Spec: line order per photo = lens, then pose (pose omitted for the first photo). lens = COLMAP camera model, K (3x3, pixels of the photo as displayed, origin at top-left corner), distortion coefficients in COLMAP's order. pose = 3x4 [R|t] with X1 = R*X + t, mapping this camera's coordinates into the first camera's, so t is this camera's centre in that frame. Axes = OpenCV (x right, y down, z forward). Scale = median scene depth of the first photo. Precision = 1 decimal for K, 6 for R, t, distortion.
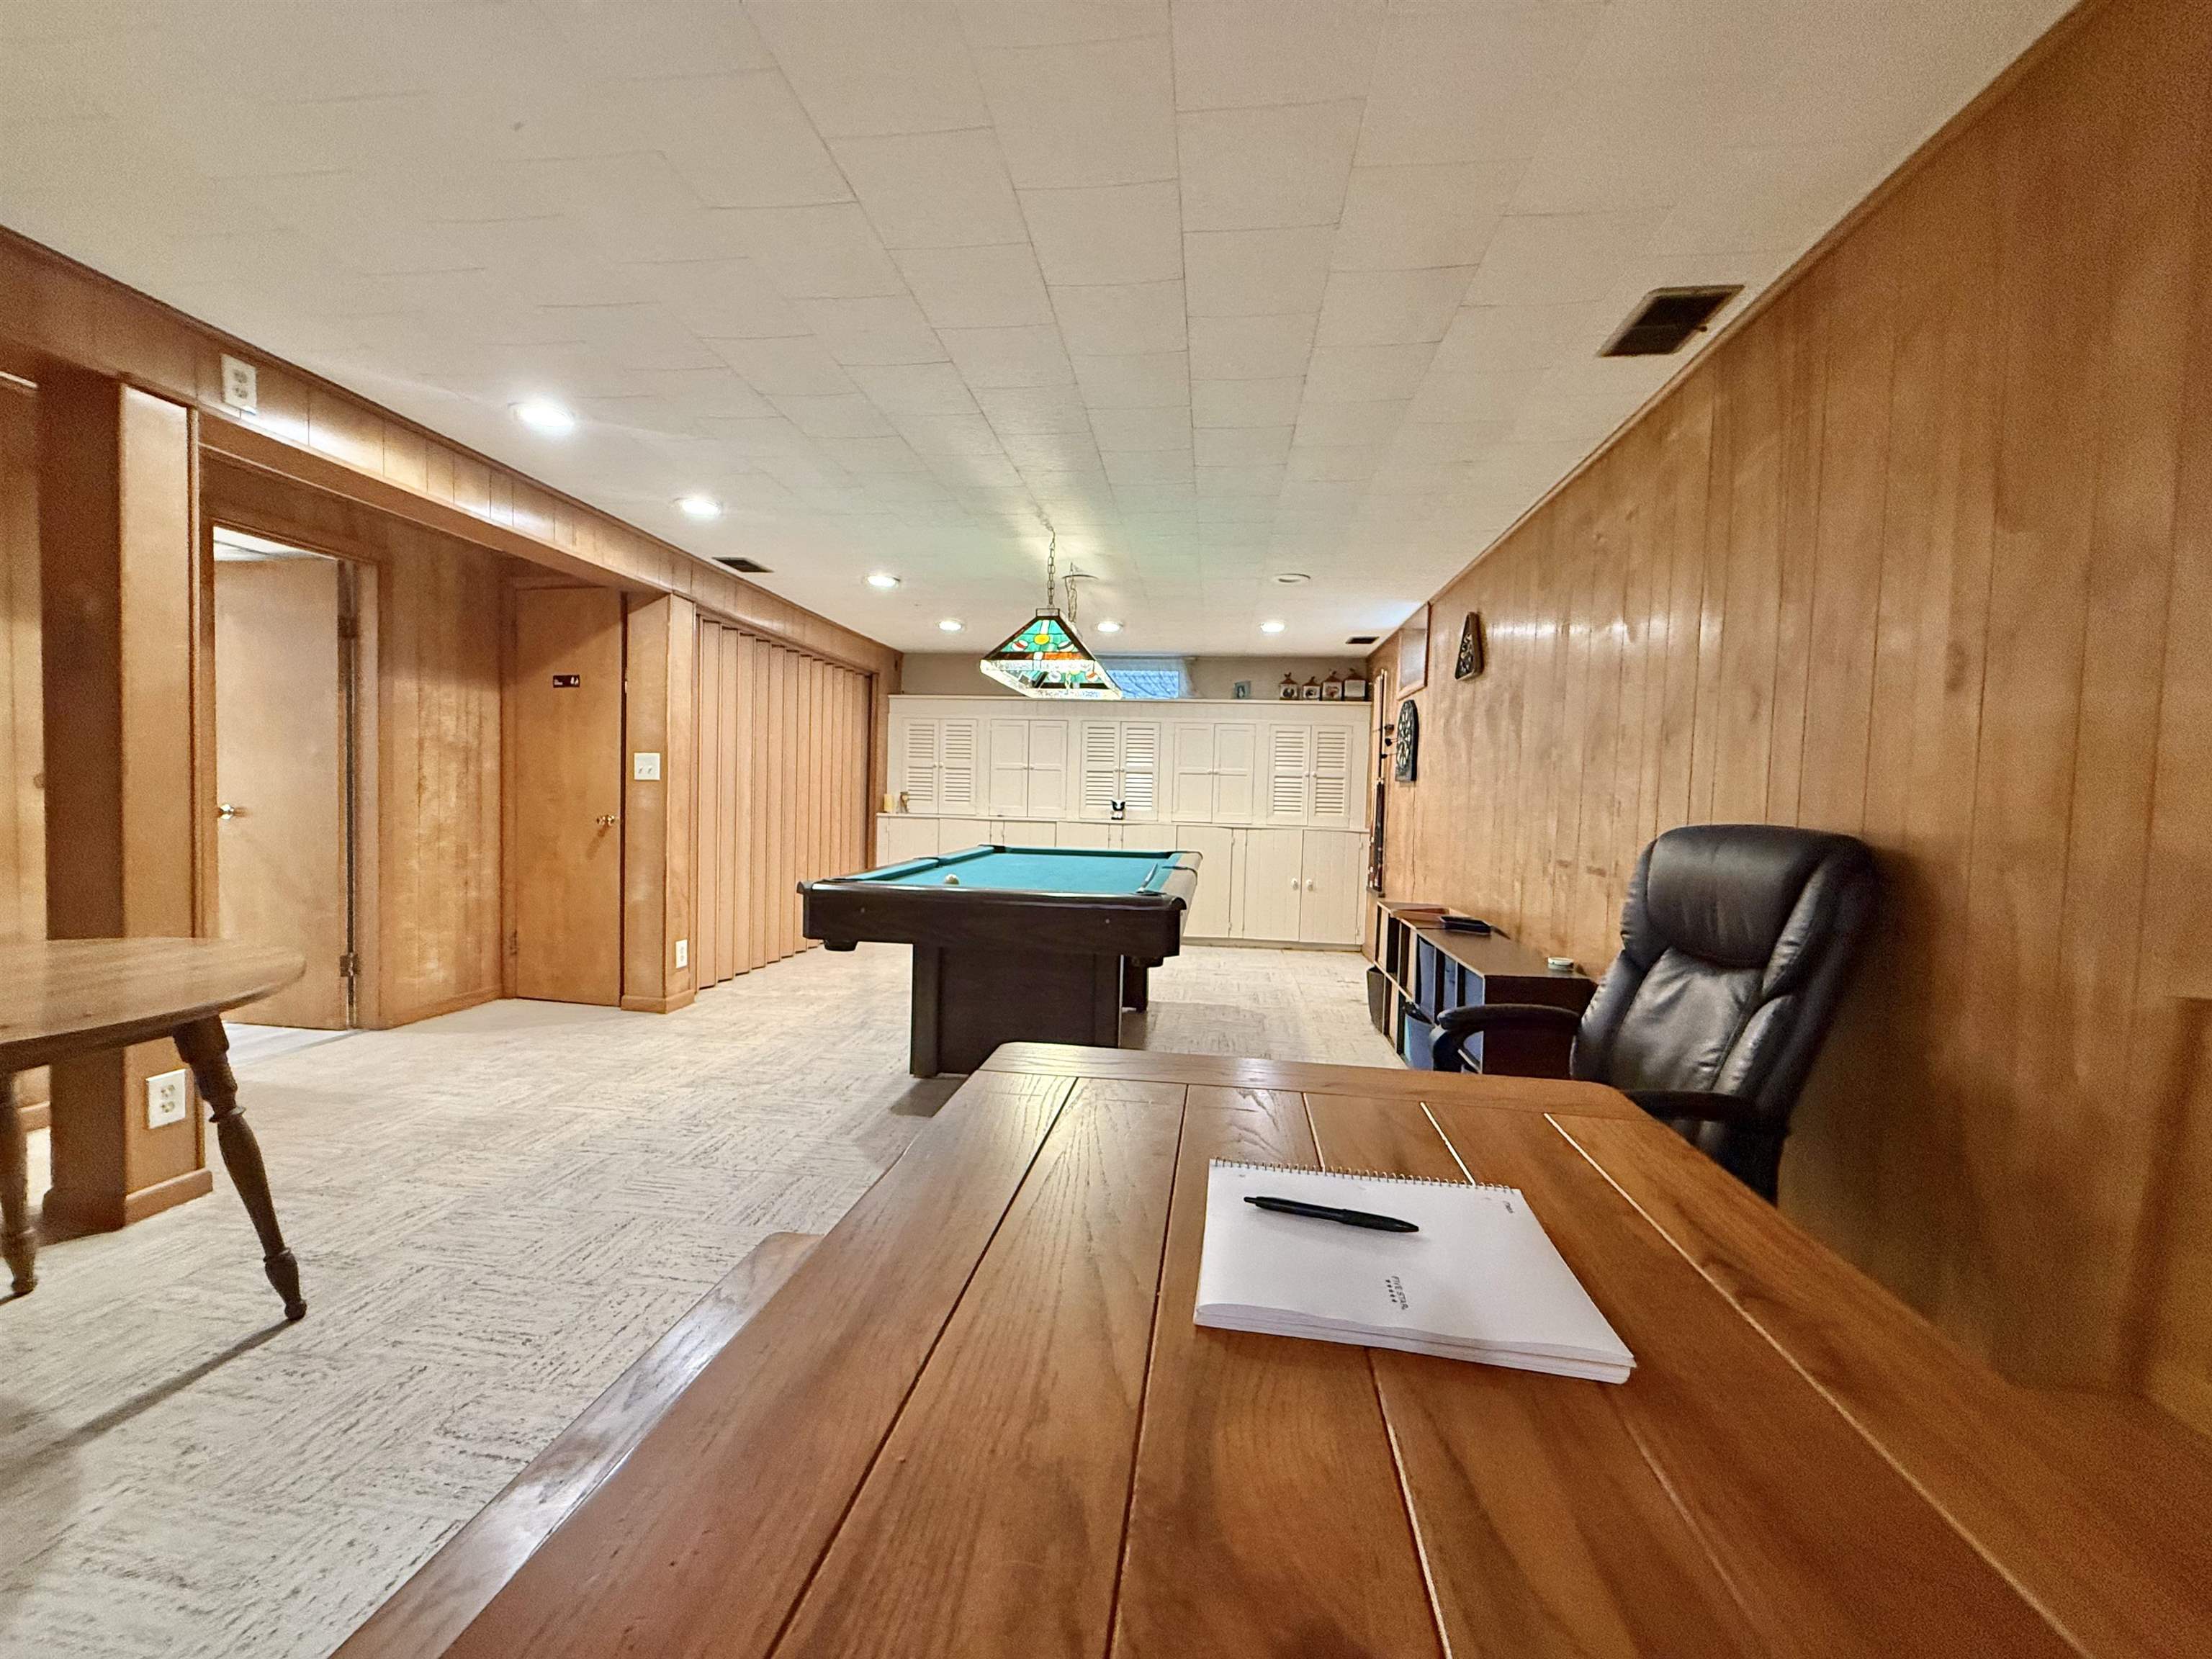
lens RADIAL K [[881.3, 0, 1107.0], [0, 881.3, 832.9], [0, 0, 1]] dist [-0.000195, -0.000377]
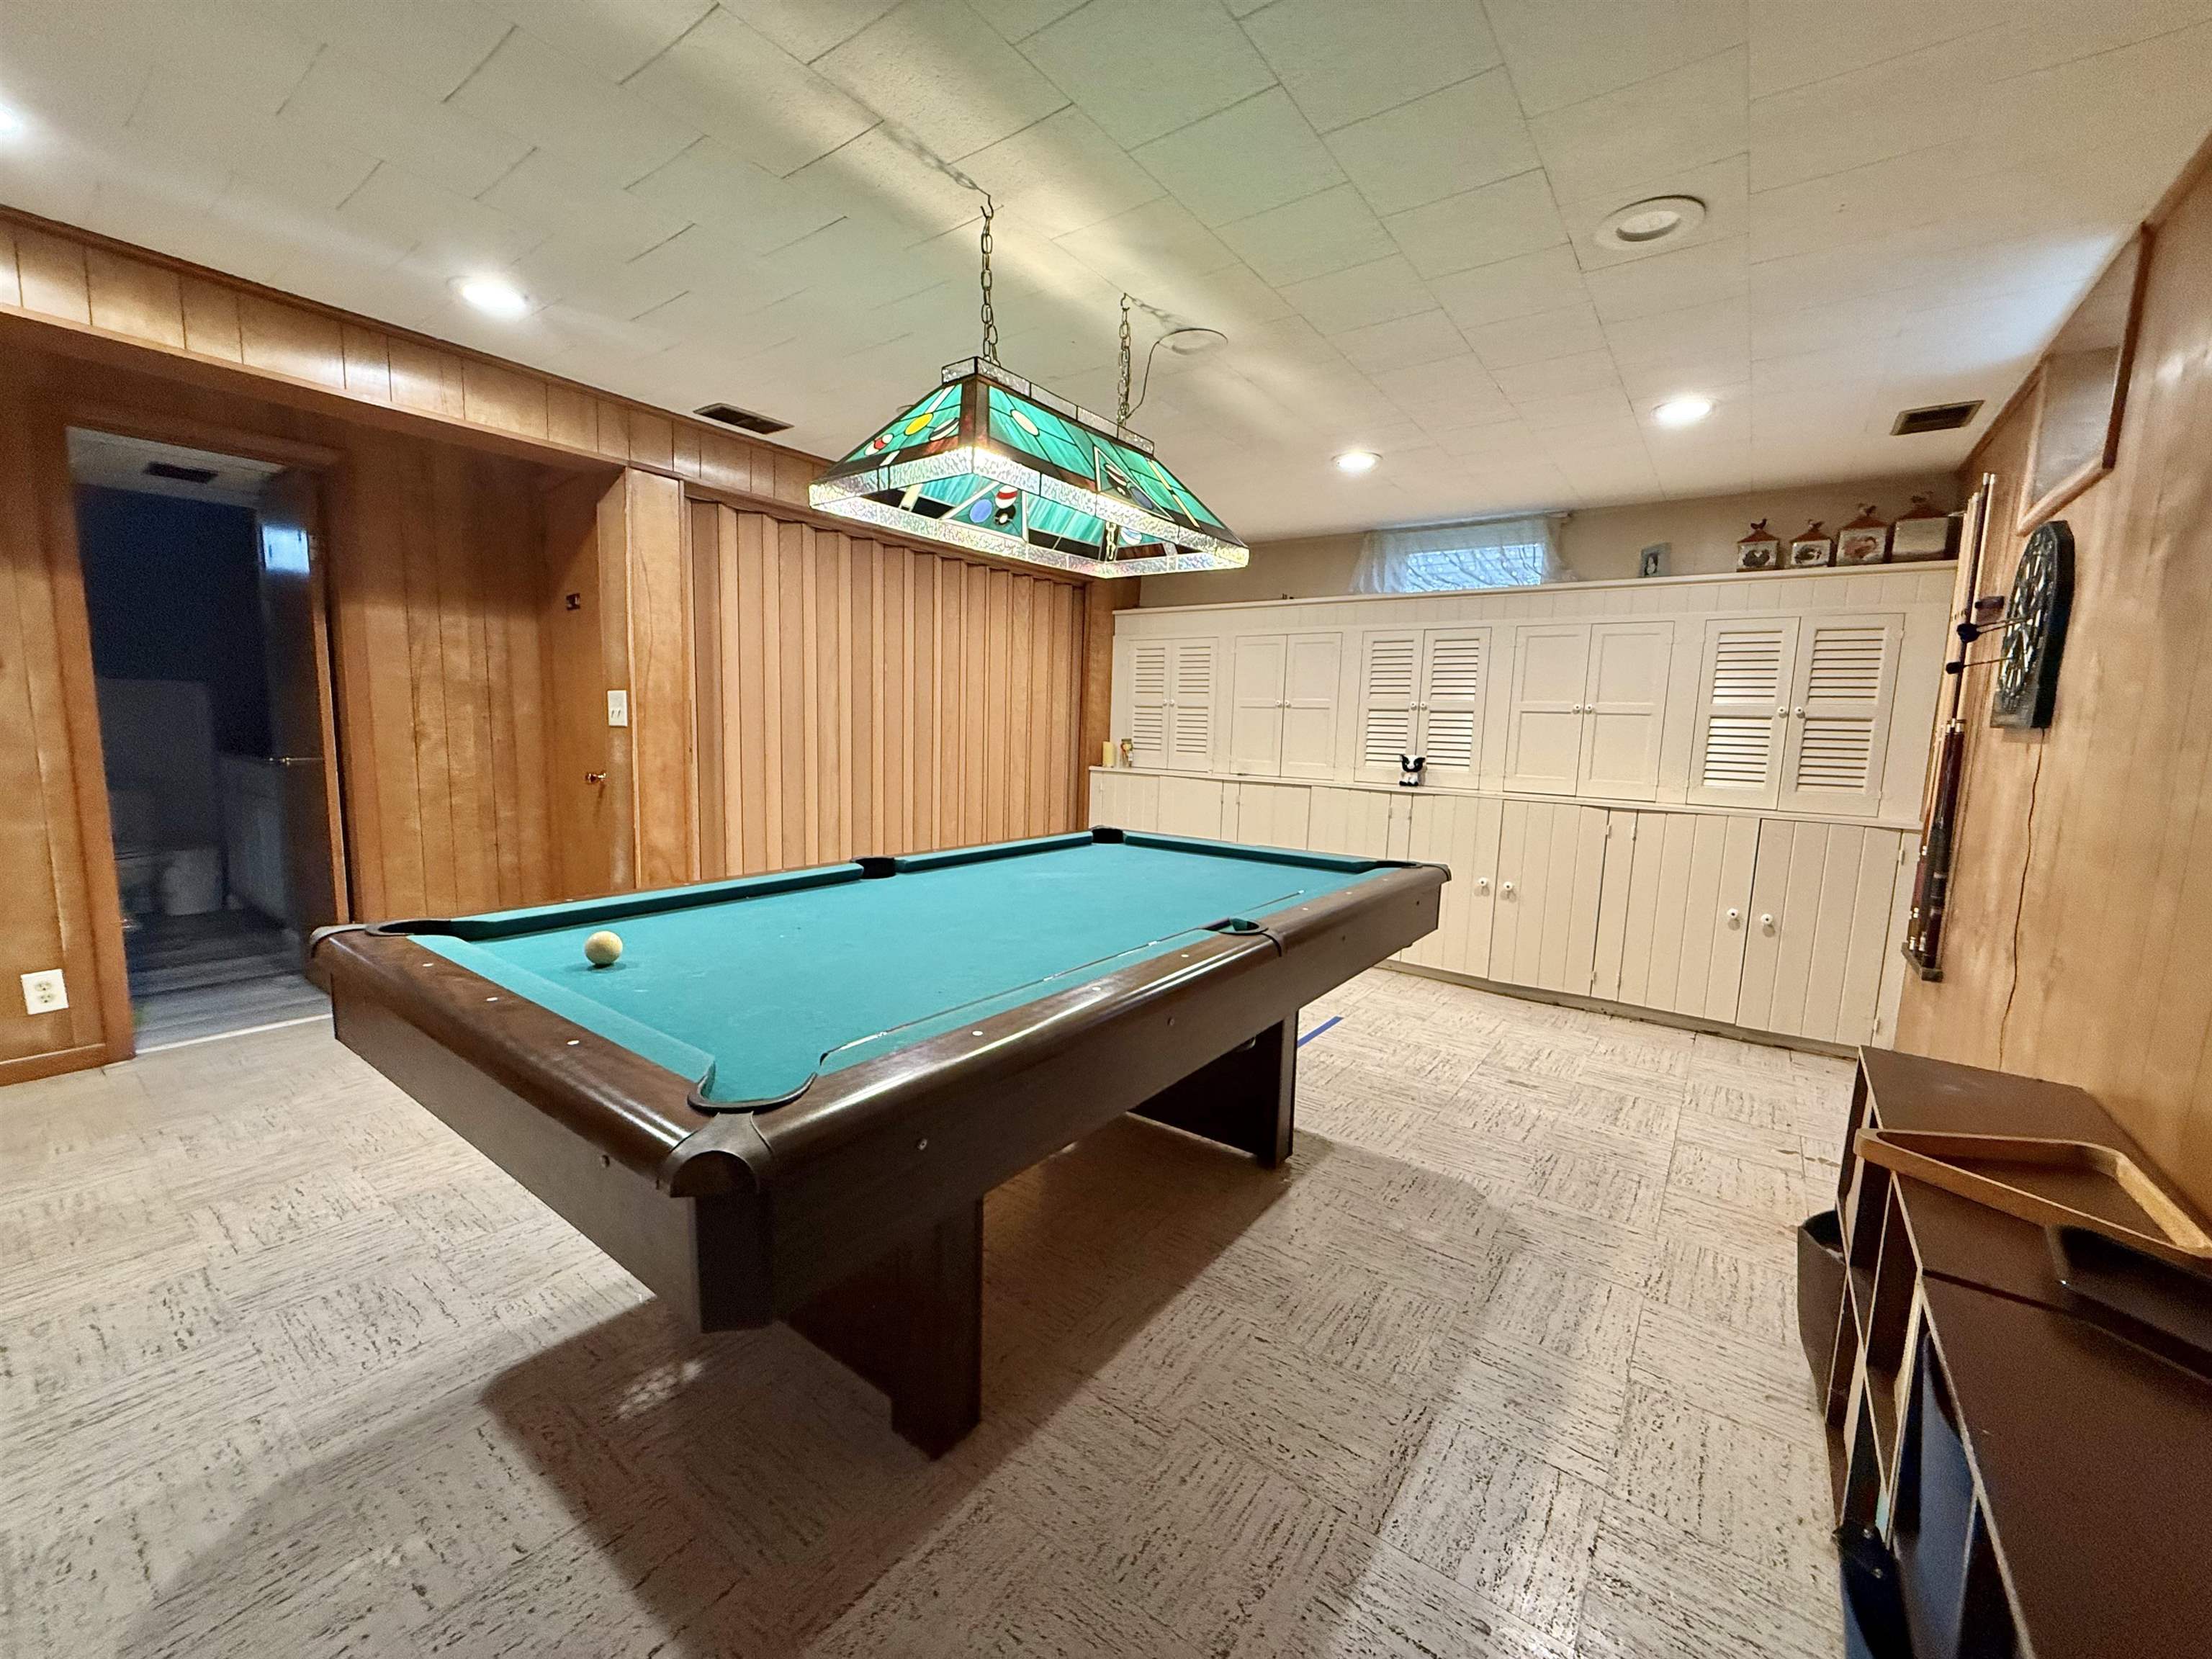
lens RADIAL K [[881.3, 0, 1104.8], [0, 881.3, 832.9], [0, 0, 1]] dist [-0.000195, -0.000377]
pose [[0.870873, 0.059713, -0.487867, 0.170028], [-0.026807, 0.996886, 0.074163, -0.028615], [0.490776, -0.051509, 0.869762, 0.428917]]
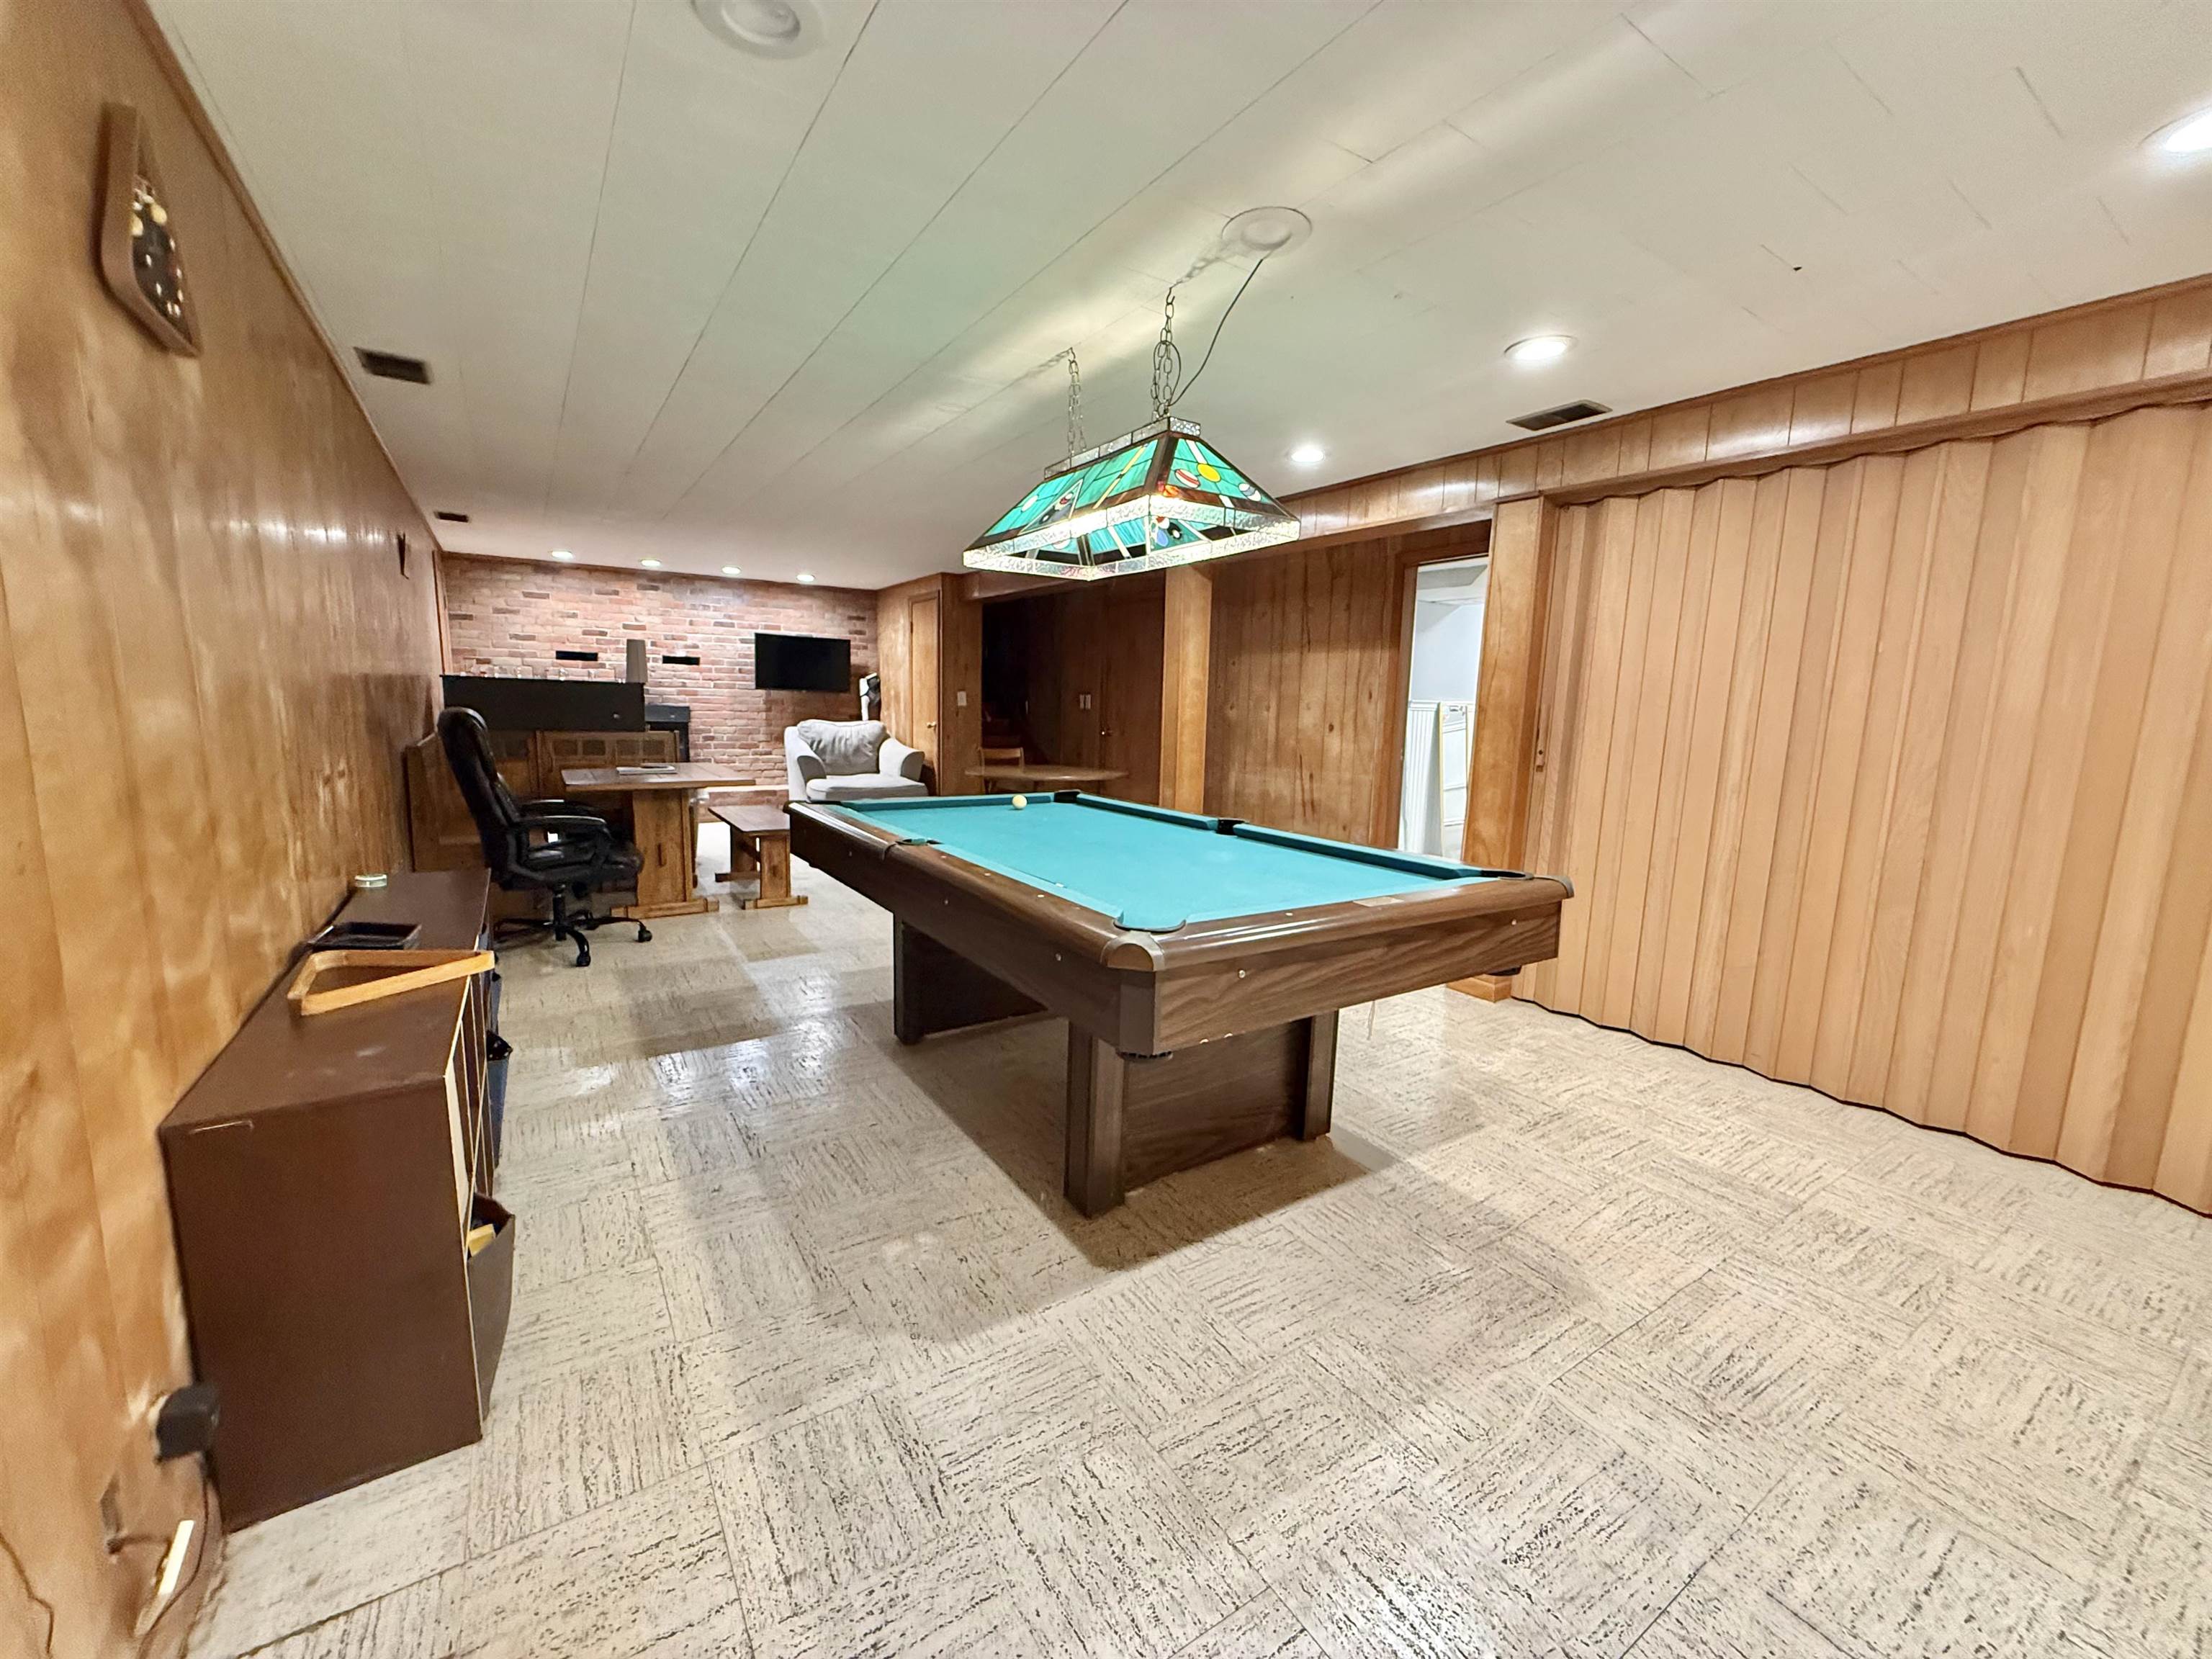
lens RADIAL K [[881.3, 0, 1101.8], [0, 881.3, 831.3], [0, 0, 1]] dist [-0.000195, -0.000377]
pose [[-0.763367, 0.044579, -0.644425, 0.273336], [-0.076782, 0.984281, 0.159043, -0.054613], [0.641385, 0.170889, -0.747945, 1.128003]]
